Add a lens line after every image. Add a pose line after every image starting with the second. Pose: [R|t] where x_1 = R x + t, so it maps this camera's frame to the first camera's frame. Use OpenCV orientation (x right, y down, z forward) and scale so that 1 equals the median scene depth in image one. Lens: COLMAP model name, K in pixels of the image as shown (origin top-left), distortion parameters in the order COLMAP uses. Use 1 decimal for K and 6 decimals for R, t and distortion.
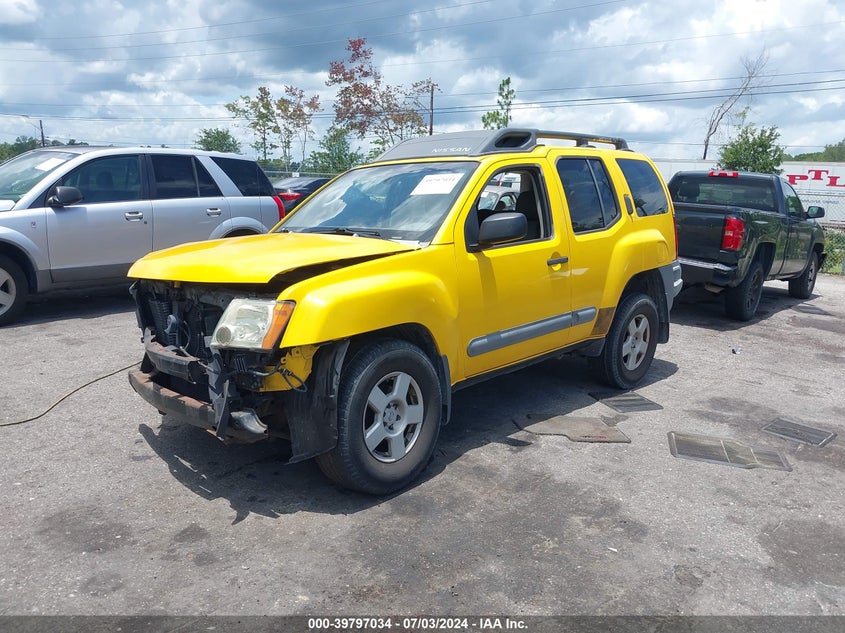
lens RADIAL K [[669.5, 0, 422.5], [0, 669.5, 316.5], [0, 0, 1]] dist [0.001193, -0.000213]
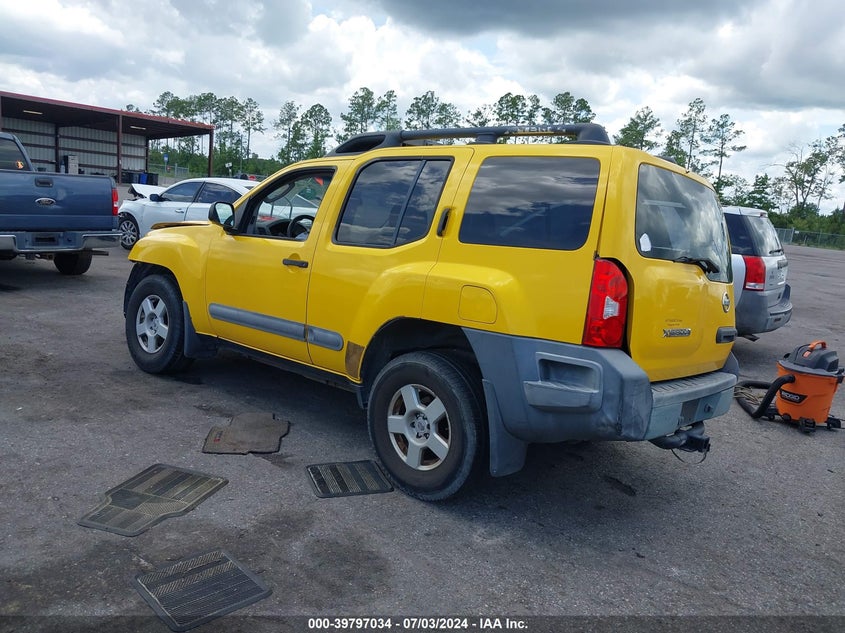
lens RADIAL K [[669.5, 0, 422.5], [0, 669.5, 316.5], [0, 0, 1]] dist [0.001193, -0.000213]
pose [[0.019593, 0.162315, -0.986544, 1.050780], [-0.258088, 0.954113, 0.151853, -0.183161], [0.965923, 0.251640, 0.060585, 1.041140]]
